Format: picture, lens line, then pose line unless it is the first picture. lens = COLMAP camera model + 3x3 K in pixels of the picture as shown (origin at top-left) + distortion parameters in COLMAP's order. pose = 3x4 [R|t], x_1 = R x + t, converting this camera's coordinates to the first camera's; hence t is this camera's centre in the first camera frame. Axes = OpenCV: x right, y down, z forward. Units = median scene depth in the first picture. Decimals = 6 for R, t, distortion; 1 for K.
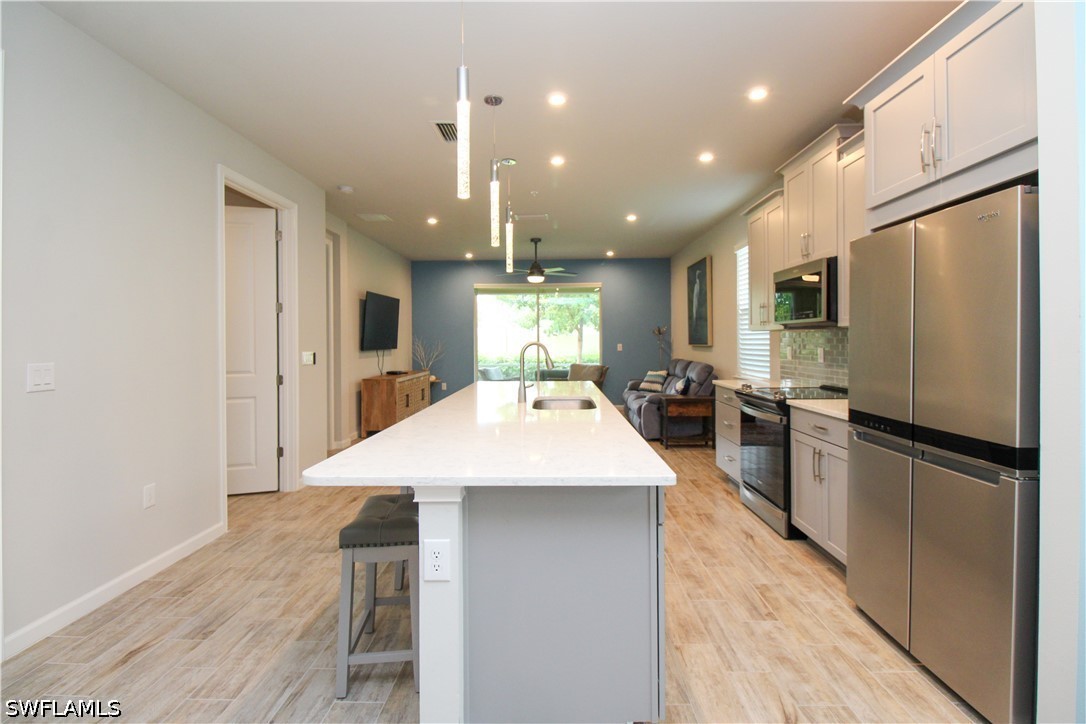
lens RADIAL K [[500.9, 0, 529.0], [0, 500.9, 339.4], [0, 0, 1]] dist [0.005464, -0.000406]
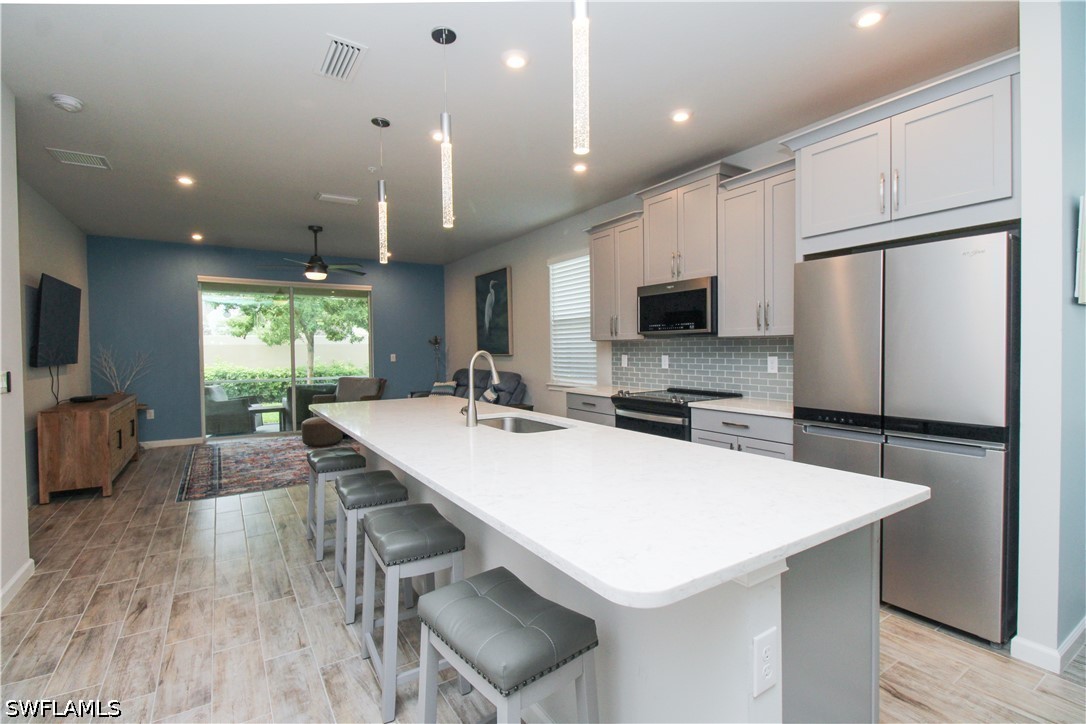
lens RADIAL K [[500.9, 0, 521.7], [0, 500.9, 358.3], [0, 0, 1]] dist [0.005464, -0.000406]
pose [[0.827568, -0.010736, 0.561263, -0.173221], [0.001527, 0.999856, 0.016874, 0.001426], [-0.561363, -0.013107, 0.827466, 0.125827]]
